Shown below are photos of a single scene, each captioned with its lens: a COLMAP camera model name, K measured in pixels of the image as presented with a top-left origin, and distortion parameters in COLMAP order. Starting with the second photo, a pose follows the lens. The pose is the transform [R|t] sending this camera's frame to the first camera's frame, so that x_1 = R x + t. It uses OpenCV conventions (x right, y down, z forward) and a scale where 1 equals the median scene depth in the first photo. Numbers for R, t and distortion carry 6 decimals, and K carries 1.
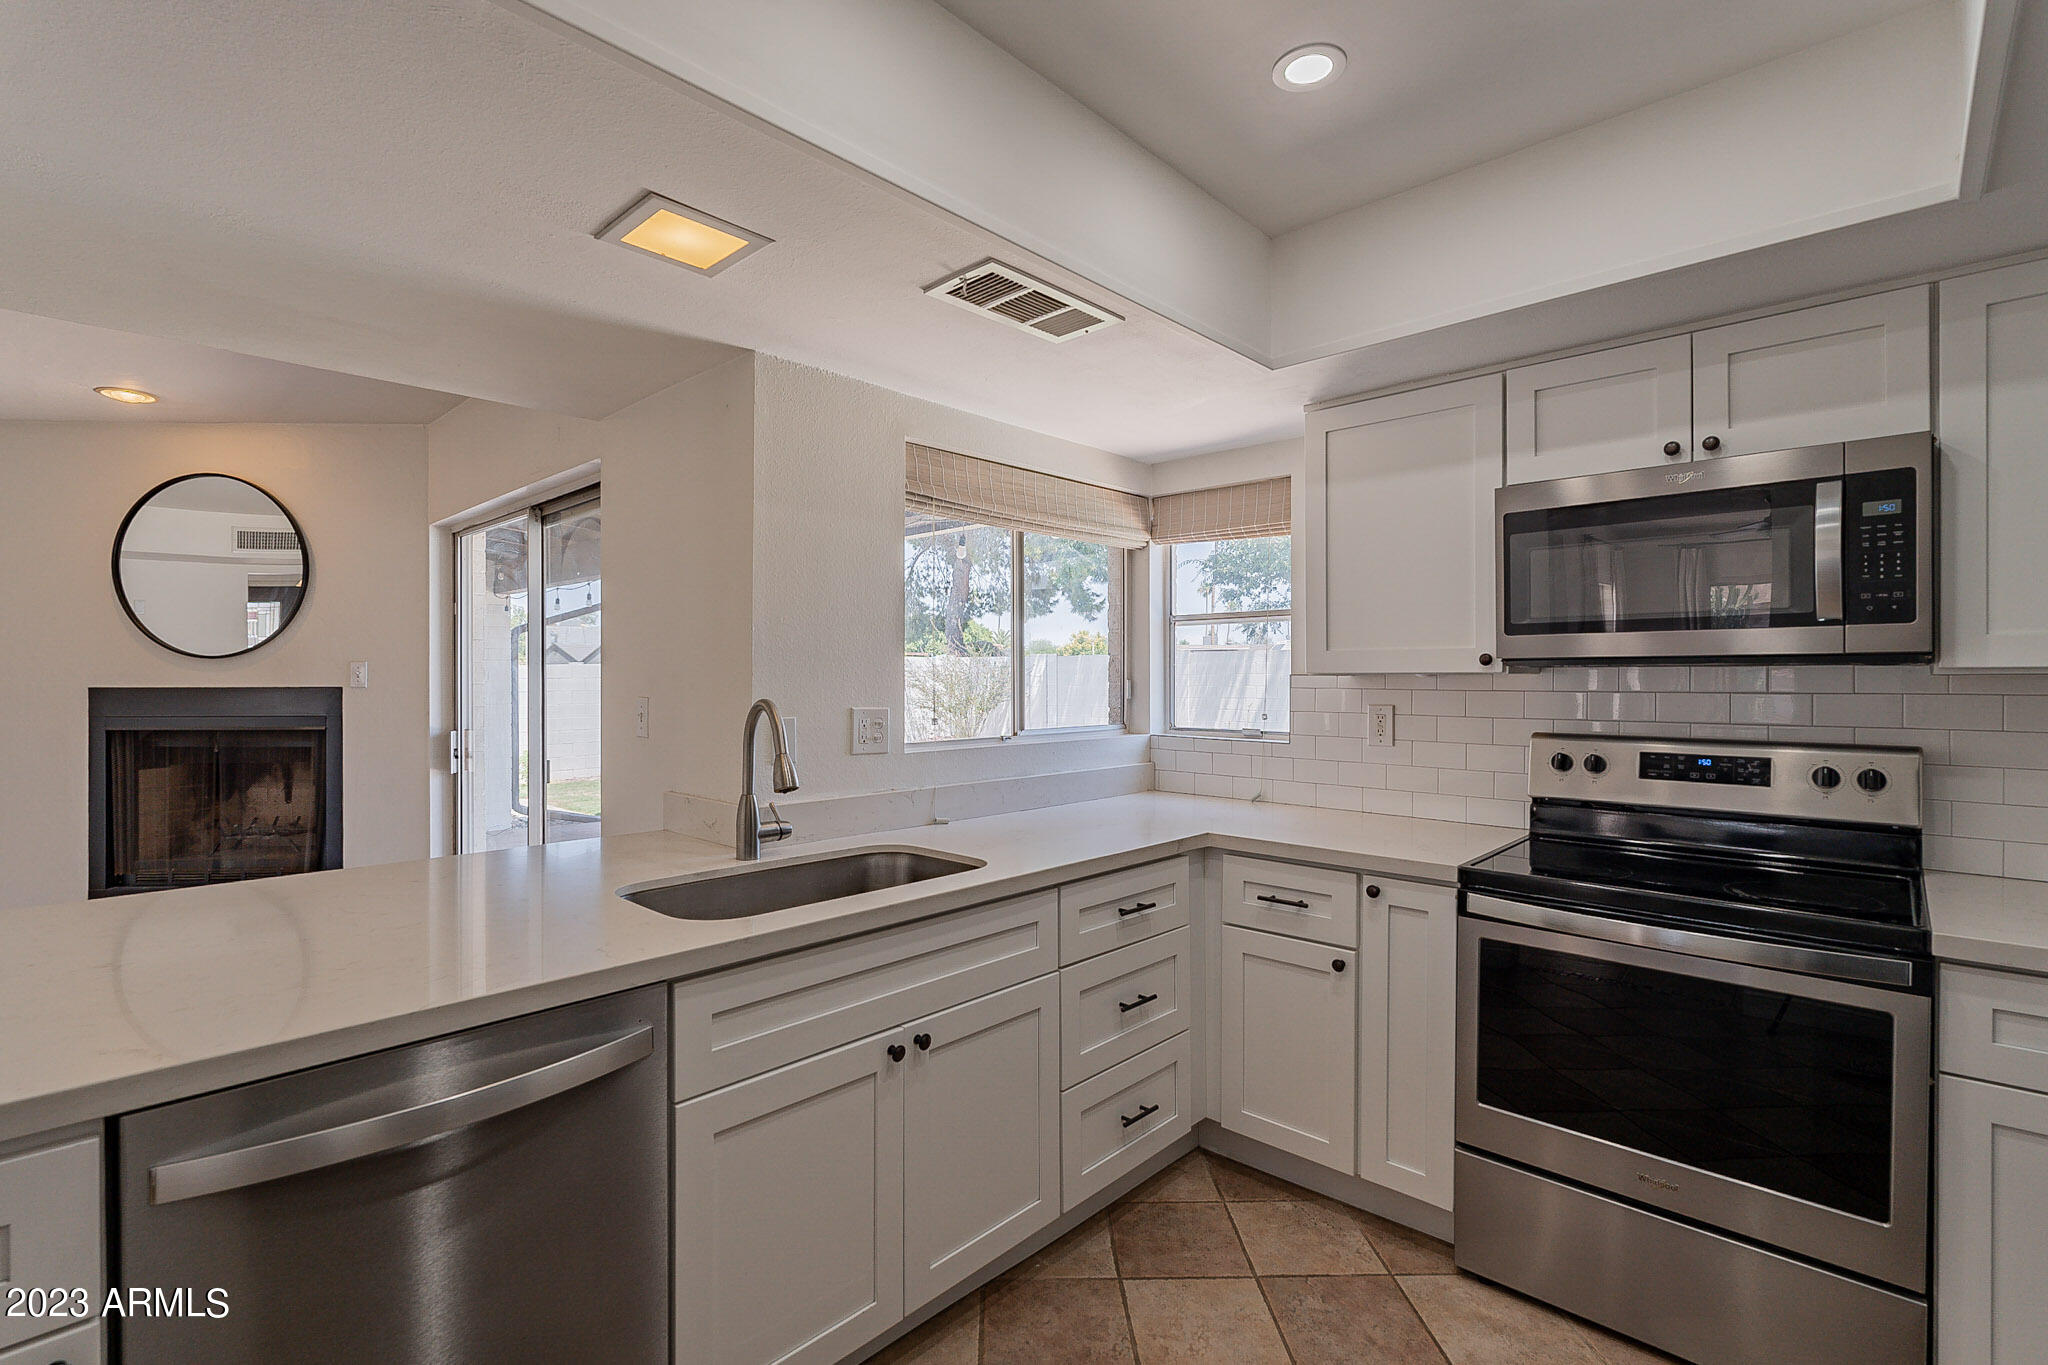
lens RADIAL K [[930.4, 0, 1024.0], [0, 930.4, 682.5], [0, 0, 1]] dist [-0.001961, -0.000309]
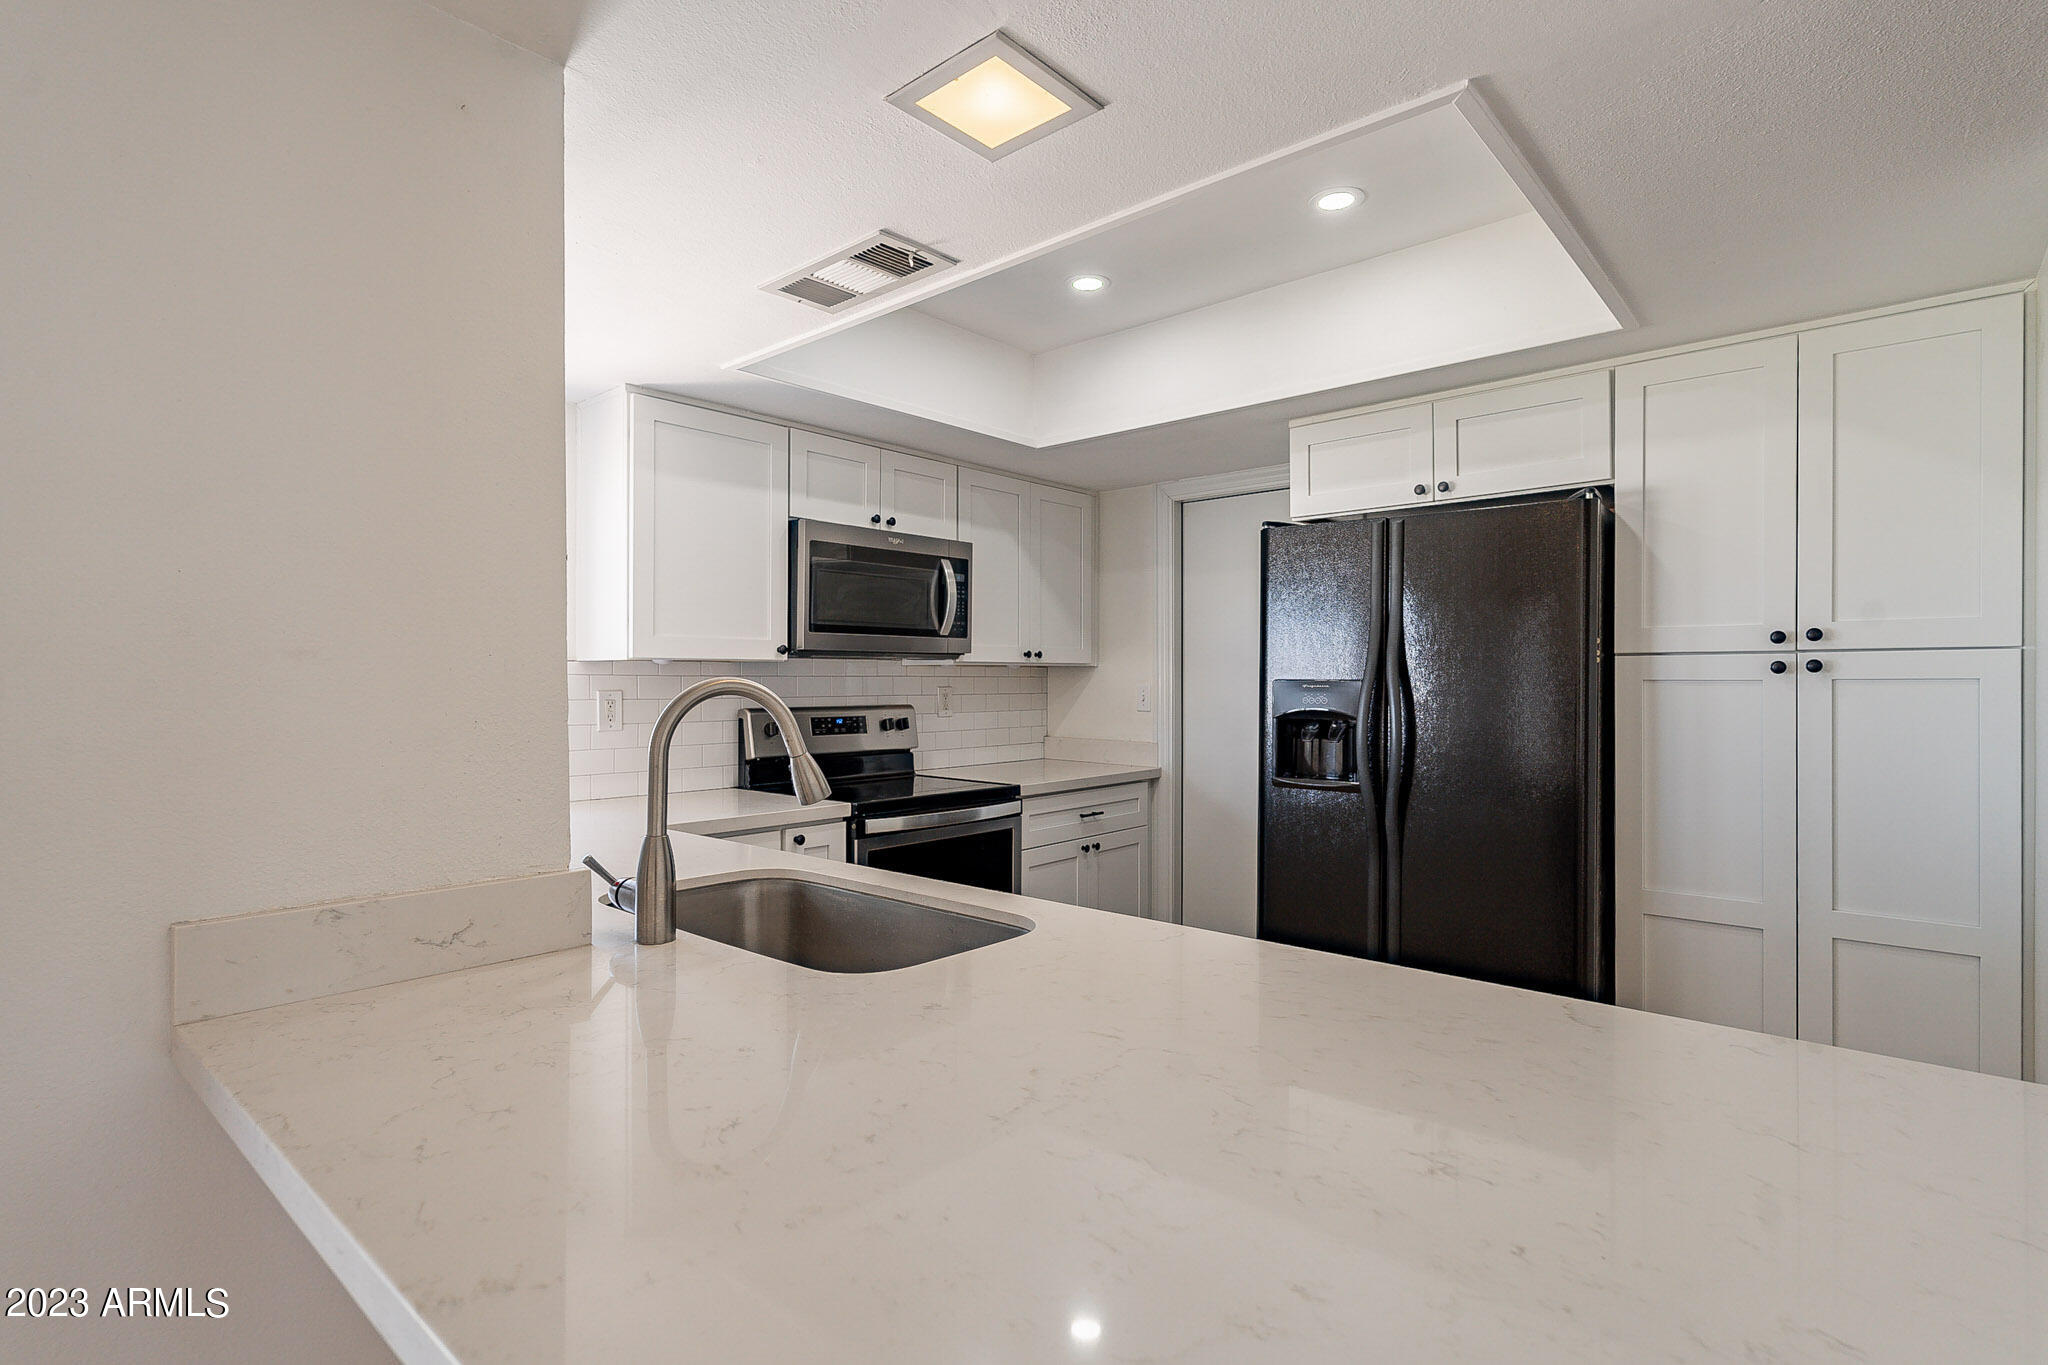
lens RADIAL K [[993.9, 0, 1037.5], [0, 993.9, 682.8], [0, 0, 1]] dist [-0.001547, -0.000282]
pose [[-0.043936, -0.003499, 0.999028, -0.897770], [0.004541, 0.999983, 0.003702, 0.017506], [-0.999024, 0.004700, -0.043919, 0.730188]]
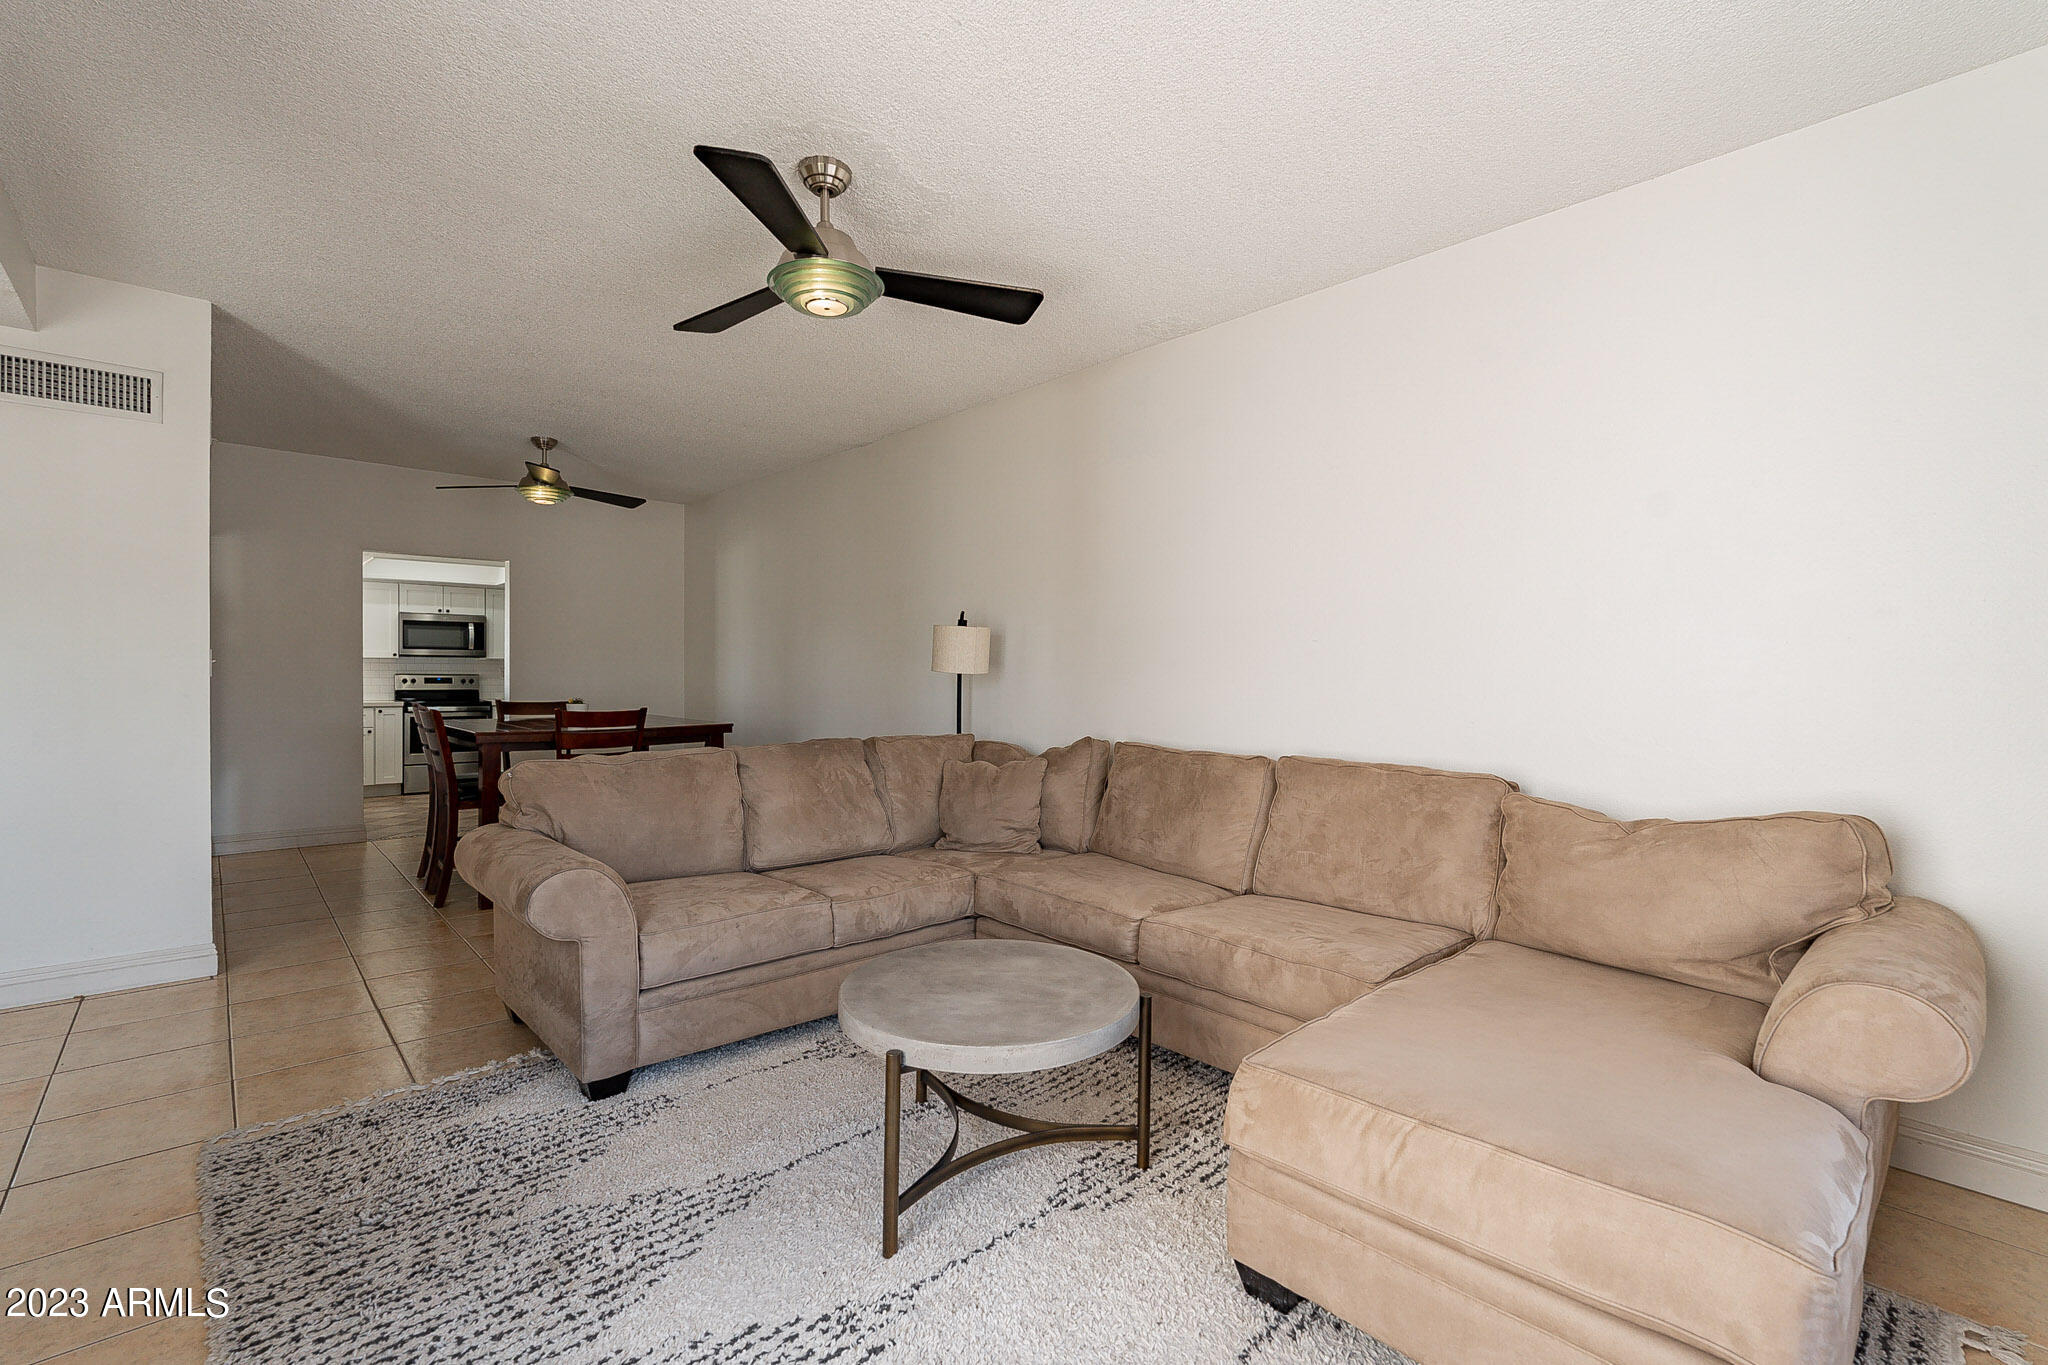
lens RADIAL K [[903.9, 0, 1024.0], [0, 903.9, 682.5], [0, 0, 1]] dist [0.000591, 0.000307]
pose [[0.079116, -0.009359, 0.996821, -3.252554], [-0.000536, 0.999955, 0.009431, 0.058450], [-0.996865, -0.001281, 0.079108, -2.061175]]
